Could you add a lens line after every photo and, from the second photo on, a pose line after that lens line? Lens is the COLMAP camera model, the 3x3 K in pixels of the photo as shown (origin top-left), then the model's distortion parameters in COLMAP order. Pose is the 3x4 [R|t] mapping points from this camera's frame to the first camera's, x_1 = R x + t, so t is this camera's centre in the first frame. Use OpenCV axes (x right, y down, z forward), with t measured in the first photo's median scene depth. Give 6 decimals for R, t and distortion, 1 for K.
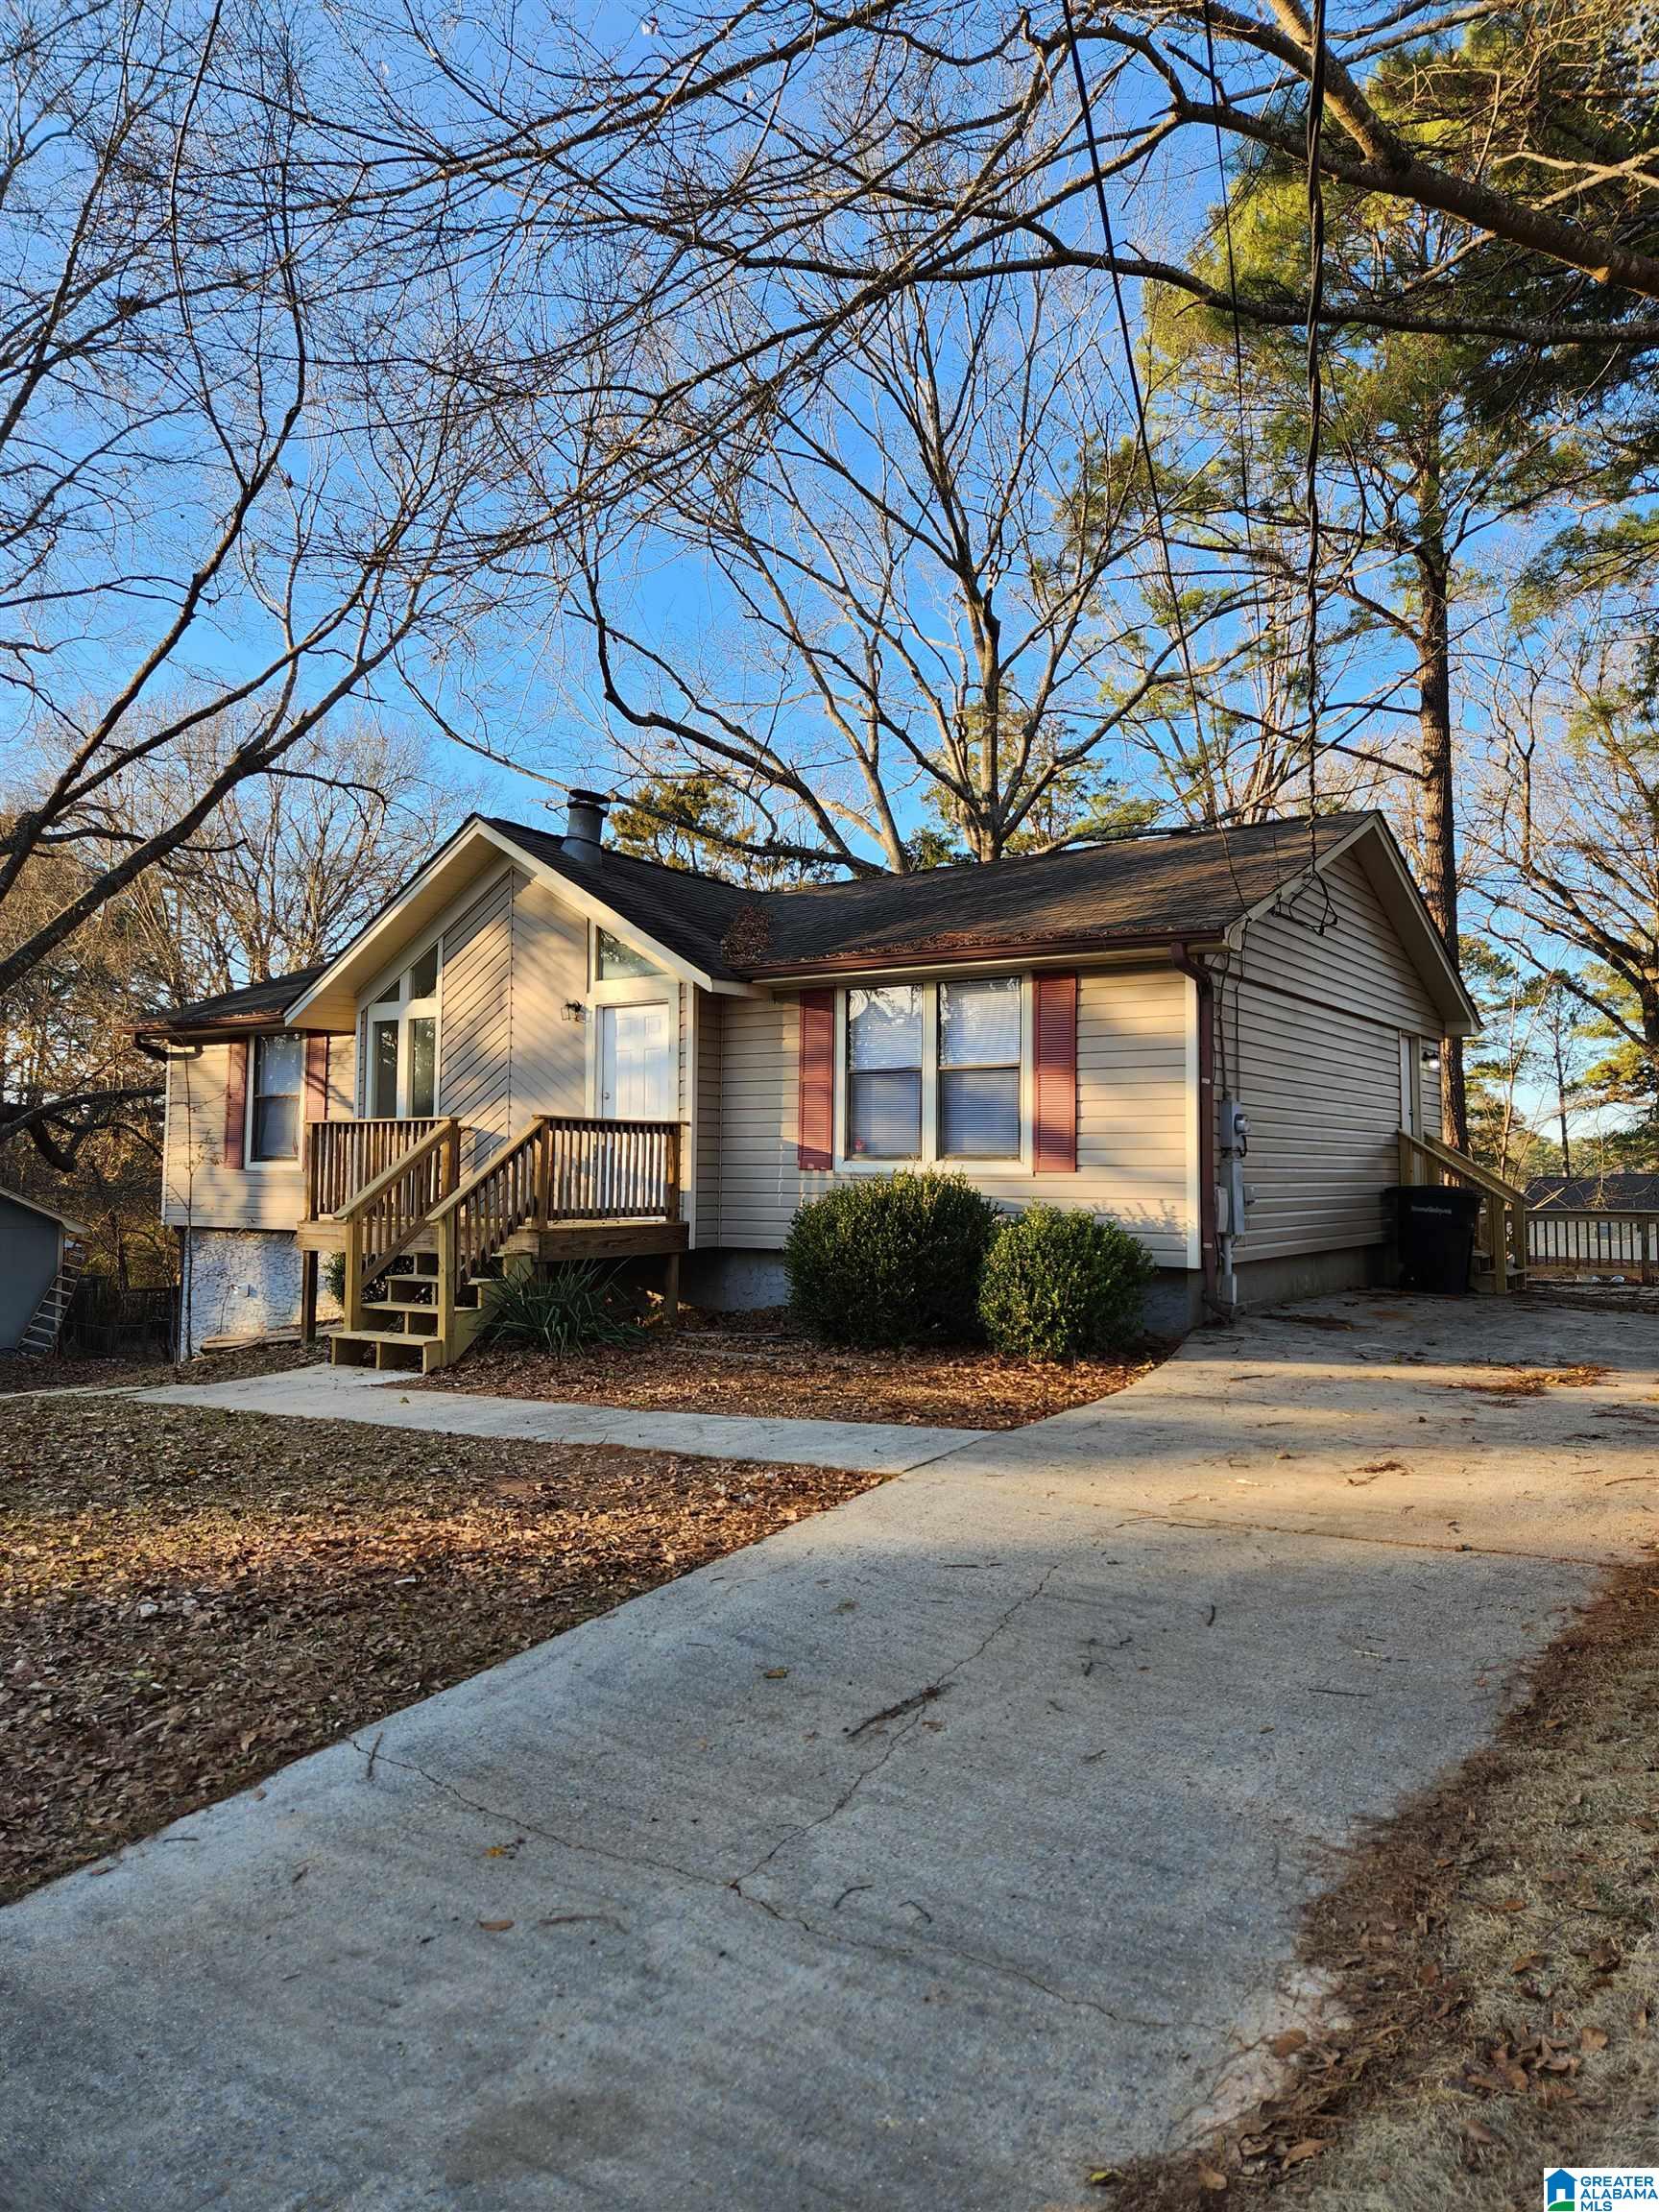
lens RADIAL K [[1494.1, 0, 830.7], [0, 1494.1, 1096.6], [0, 0, 1]] dist [0.059171, -0.041785]
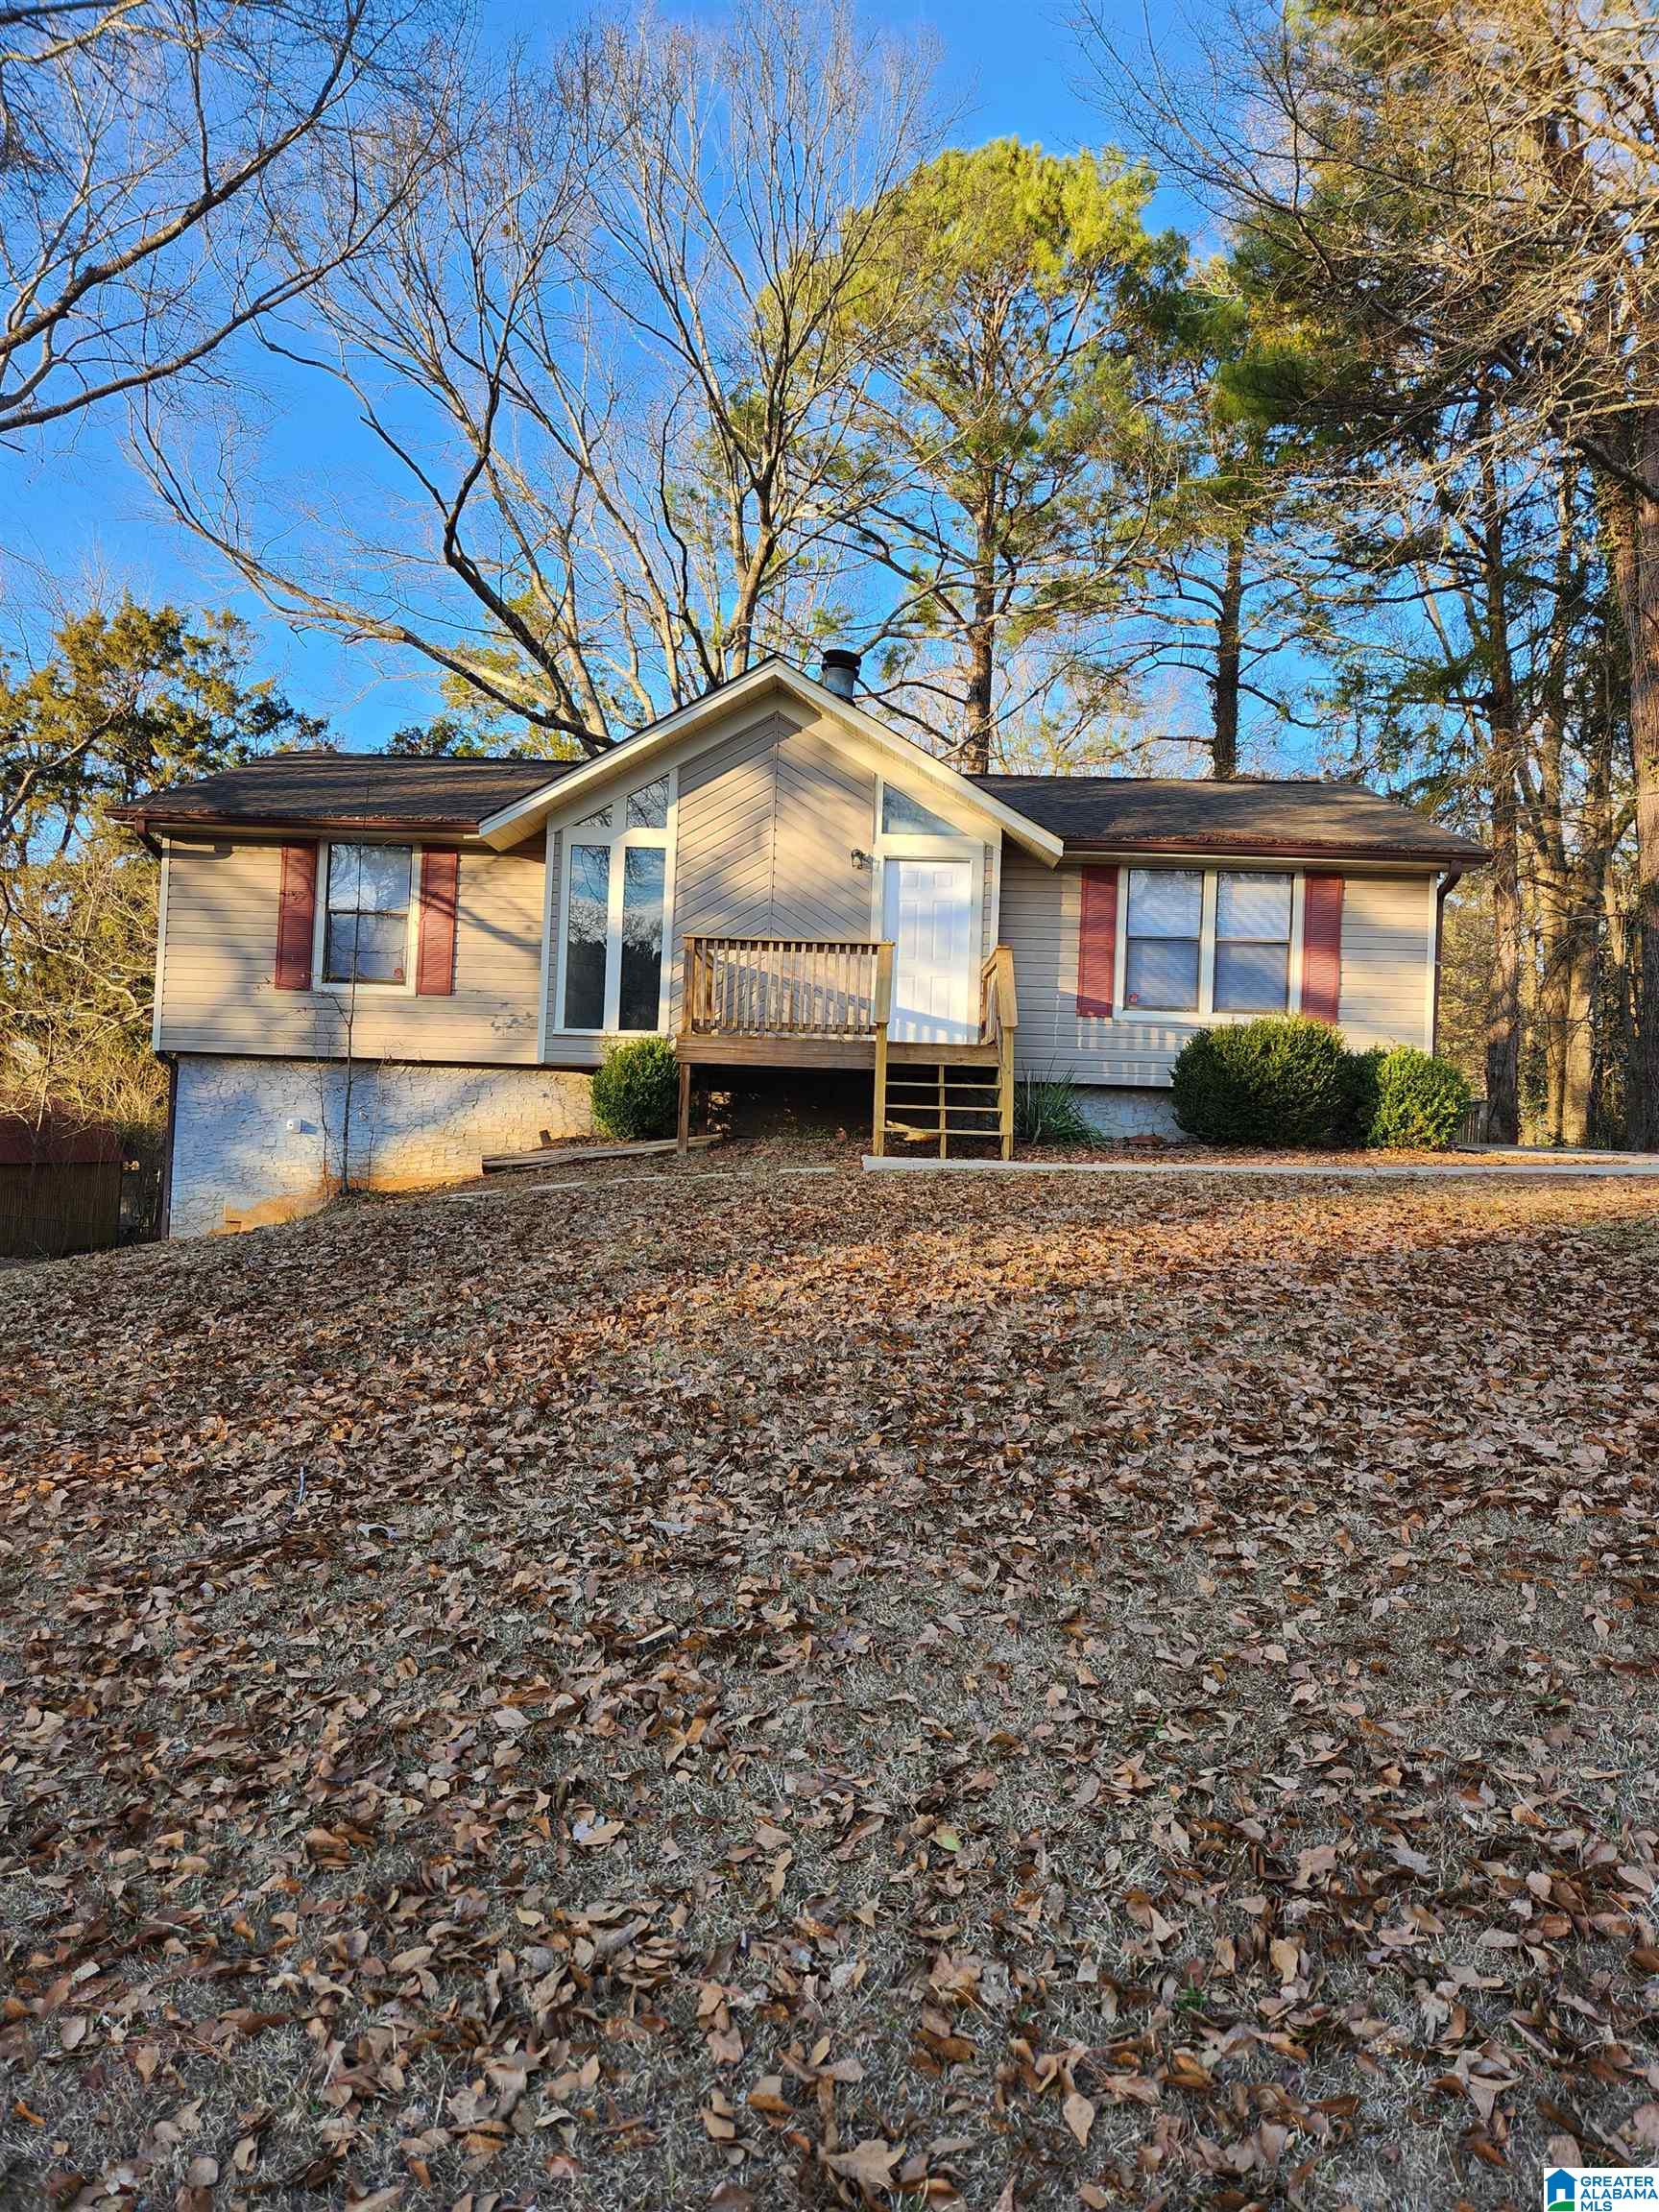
lens RADIAL K [[1494.1, 0, 828.6], [0, 1494.1, 1109.2], [0, 0, 1]] dist [0.059171, -0.041785]
pose [[0.835127, 0.033959, 0.549008, -0.783096], [-0.059983, 0.997763, 0.029528, 0.092791], [-0.546777, -0.057591, 0.835296, 0.099233]]
